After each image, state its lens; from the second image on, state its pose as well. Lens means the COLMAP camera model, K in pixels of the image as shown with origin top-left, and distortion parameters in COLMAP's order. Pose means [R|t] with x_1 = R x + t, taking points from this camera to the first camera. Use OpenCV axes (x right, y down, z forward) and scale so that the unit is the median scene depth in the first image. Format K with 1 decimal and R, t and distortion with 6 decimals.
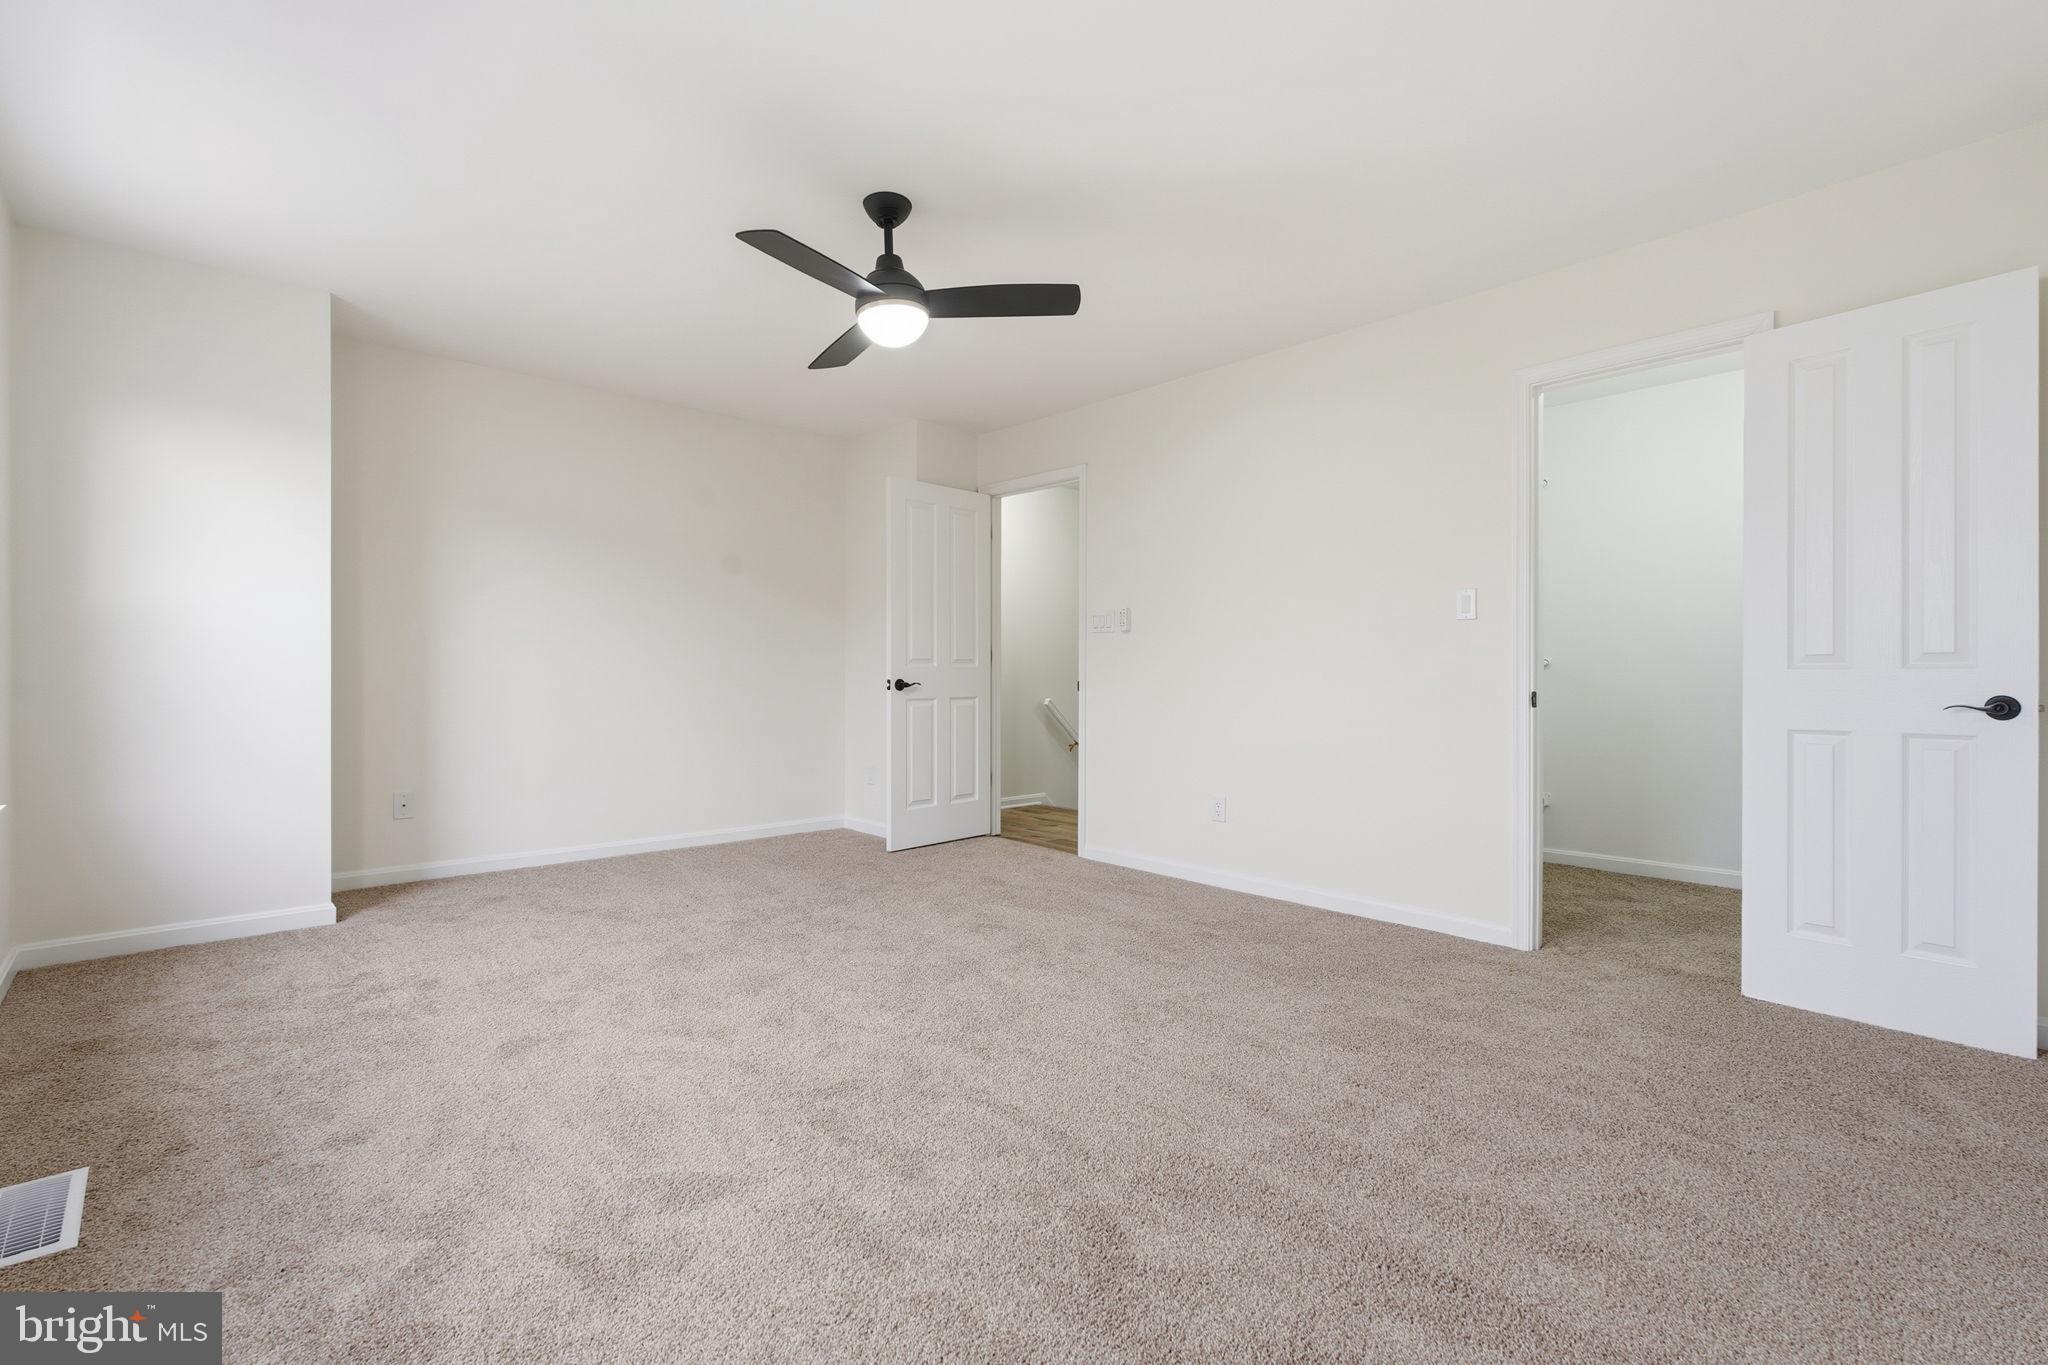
lens RADIAL K [[913.8, 0, 1017.6], [0, 913.8, 679.8], [0, 0, 1]] dist [-0.001197, -0.000491]
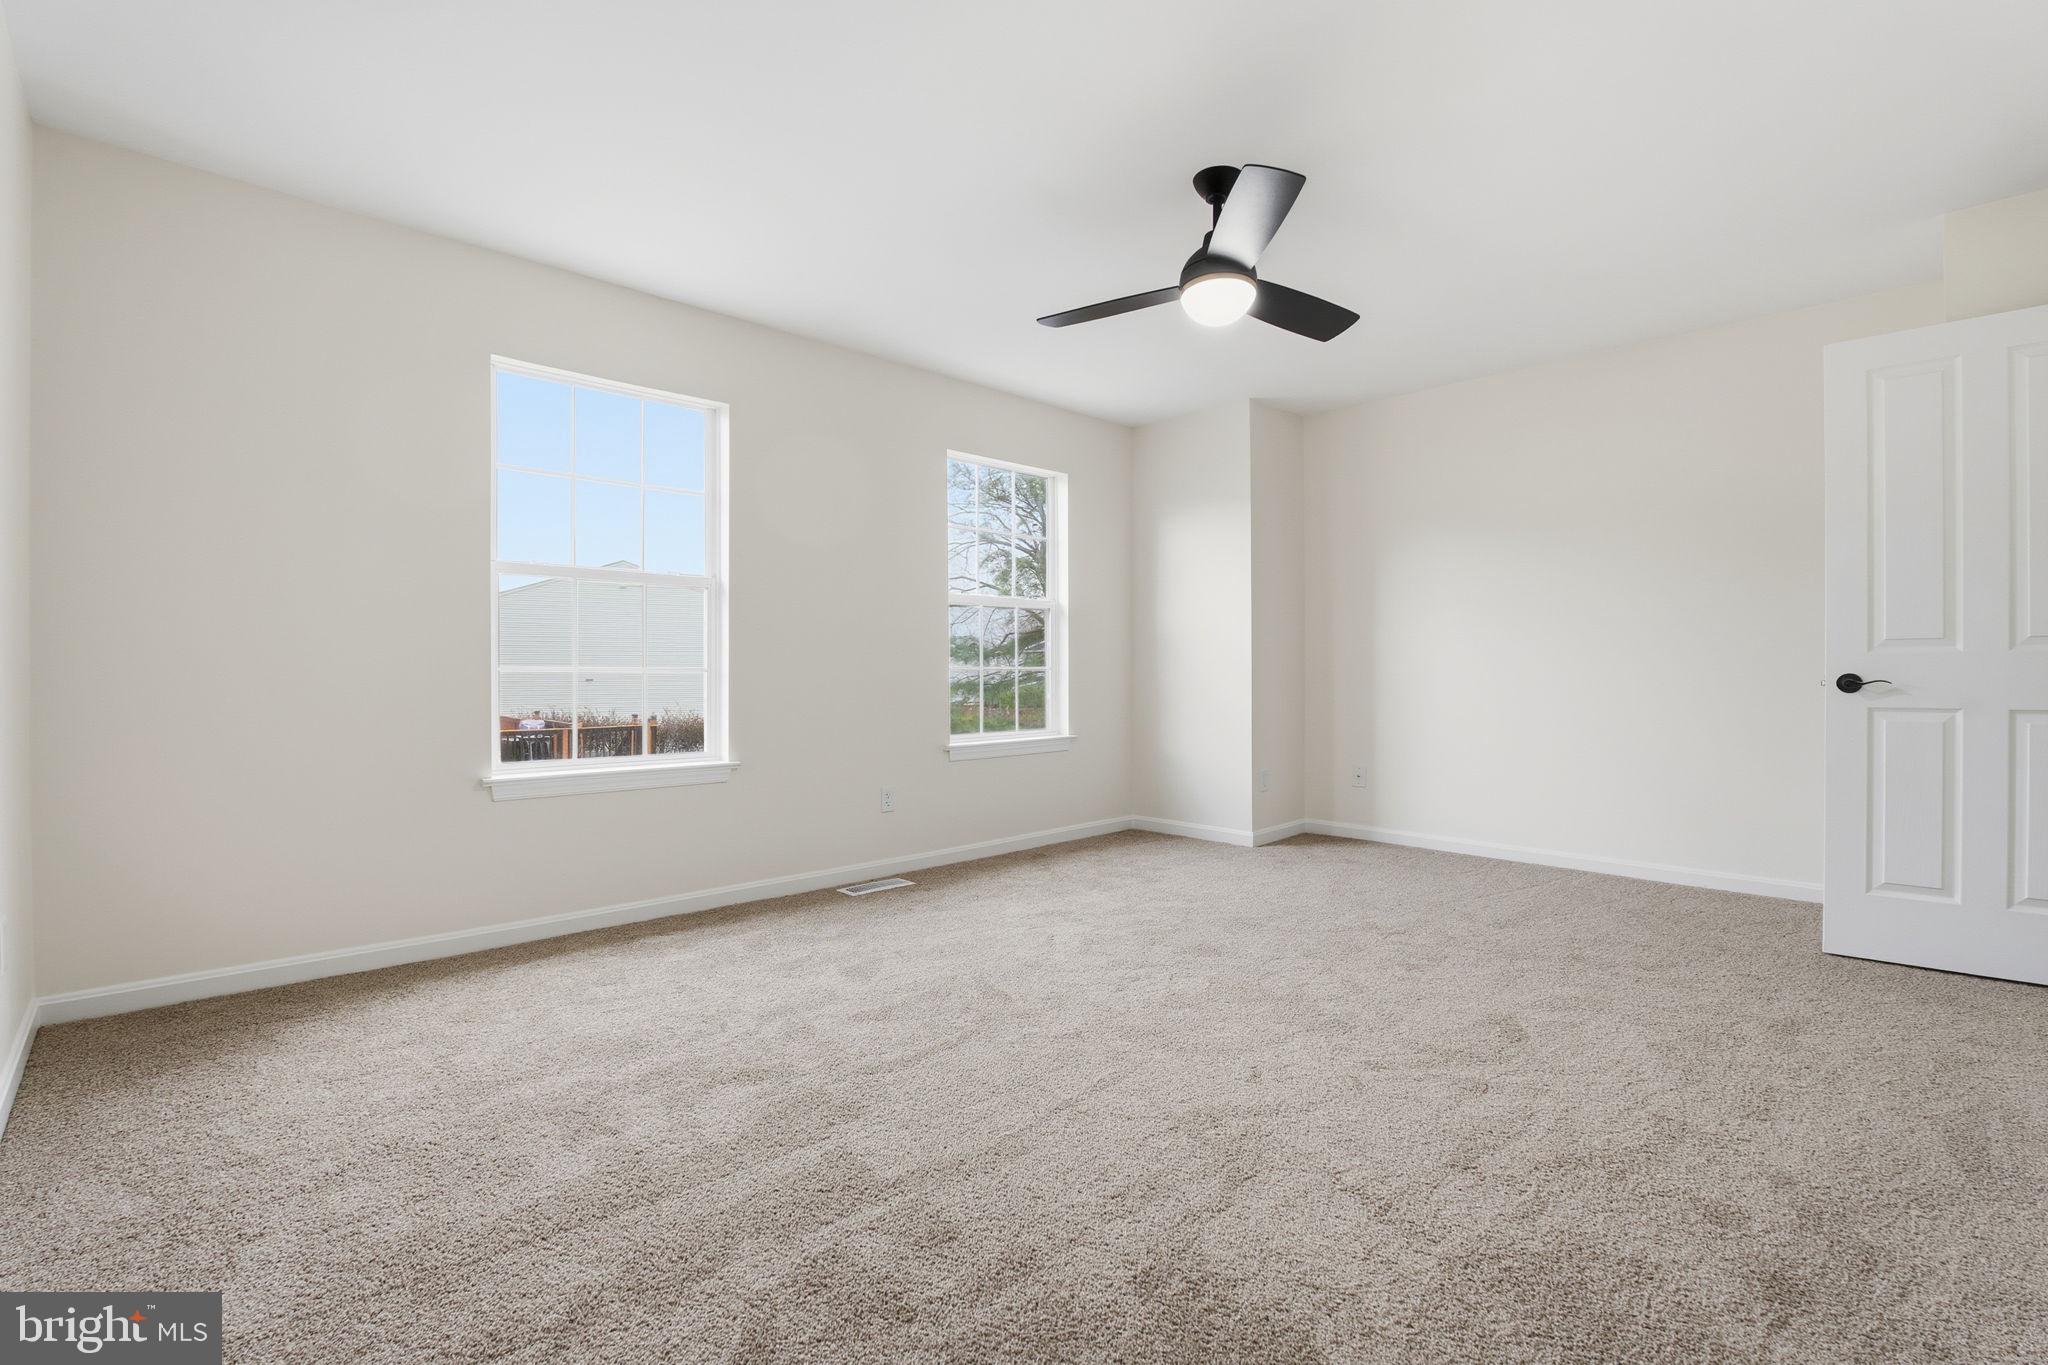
lens RADIAL K [[913.8, 0, 1017.6], [0, 913.8, 679.8], [0, 0, 1]] dist [-0.001197, -0.000491]
pose [[0.005115, 0.007091, -0.999962, 0.475289], [0.003712, 0.999968, 0.007110, -0.003574], [0.999980, -0.003748, 0.005089, 0.442820]]
